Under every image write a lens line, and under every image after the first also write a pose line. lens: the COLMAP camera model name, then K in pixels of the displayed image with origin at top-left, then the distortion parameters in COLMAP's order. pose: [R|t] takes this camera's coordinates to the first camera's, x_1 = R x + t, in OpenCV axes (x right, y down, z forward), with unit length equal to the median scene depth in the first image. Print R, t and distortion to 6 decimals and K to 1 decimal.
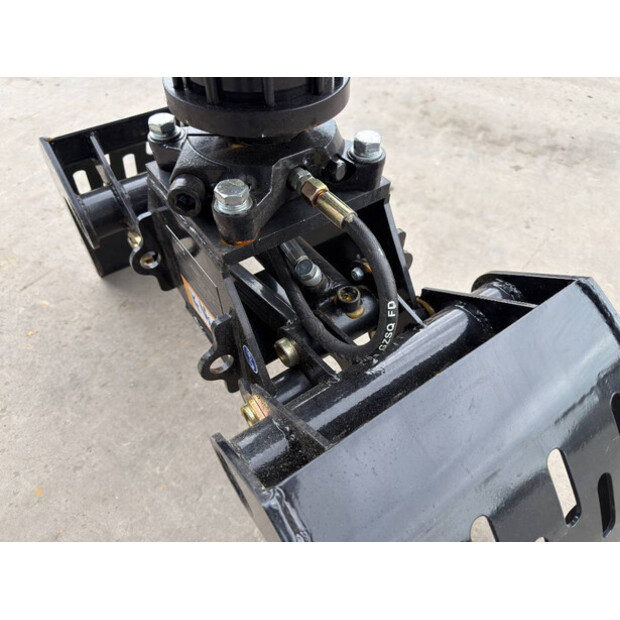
lens RADIAL K [[446.7, 0, 307.0], [0, 446.7, 310.8], [0, 0, 1]] dist [0.002812, -0.028930]
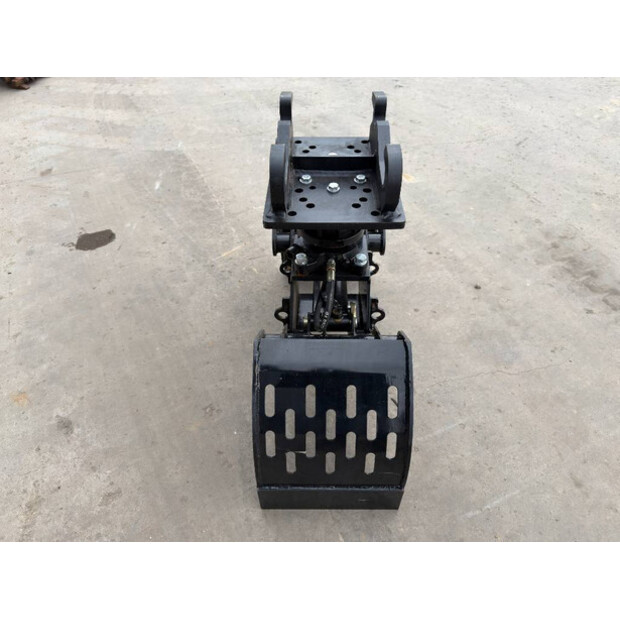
lens RADIAL K [[429.3, 0, 310.3], [0, 429.3, 318.6], [0, 0, 1]] dist [0.102979, -0.165195]
pose [[0.810005, 0.417132, -0.412181, 0.442992], [-0.436510, 0.898241, 0.051213, -0.026667], [0.391600, 0.138438, 0.909661, -0.549290]]
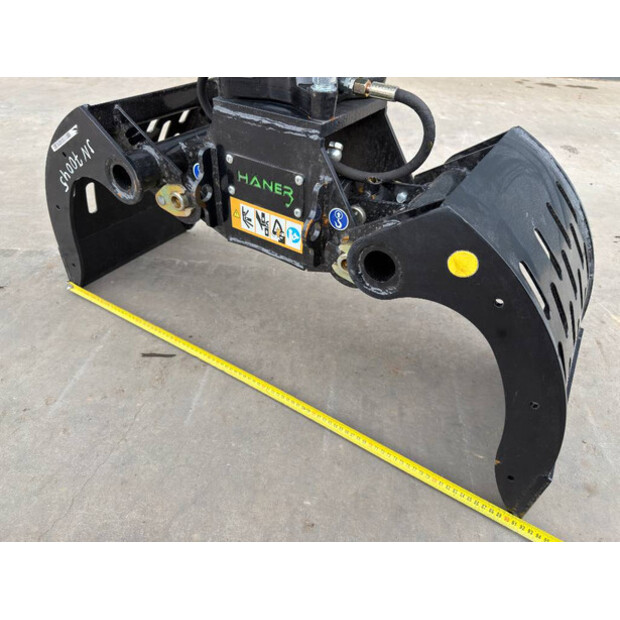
lens RADIAL K [[436.4, 0, 309.2], [0, 436.4, 310.1], [0, 0, 1]] dist [0.051841, -0.072459]
pose [[-0.918211, 0.216096, -0.331950, 0.223881], [-0.325399, 0.066298, 0.943250, -0.720115], [0.225840, 0.974119, 0.009442, 0.755732]]
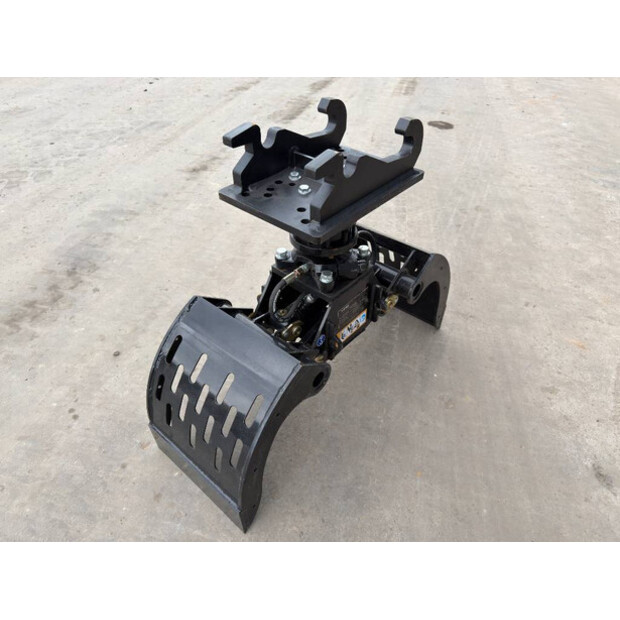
lens RADIAL K [[436.4, 0, 309.2], [0, 436.4, 310.1], [0, 0, 1]] dist [0.051841, -0.072459]
pose [[-0.244665, -0.633263, 0.734246, -0.921262], [0.724735, 0.383622, 0.572357, -0.760633], [-0.644126, 0.672170, 0.365089, 0.155850]]
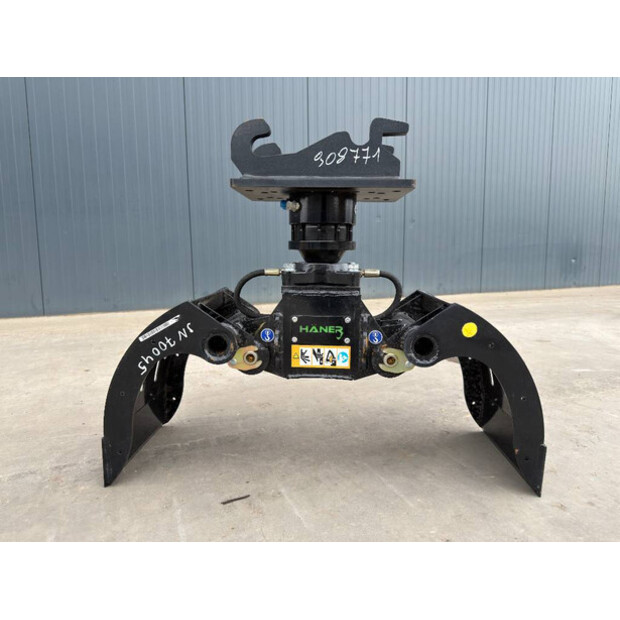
lens RADIAL K [[436.4, 0, 309.2], [0, 436.4, 310.1], [0, 0, 1]] dist [0.051841, -0.072459]
pose [[-0.605395, 0.107961, -0.788569, 0.821606], [-0.603552, 0.583609, 0.543255, -0.667659], [0.518866, 0.804826, -0.288153, 0.808080]]
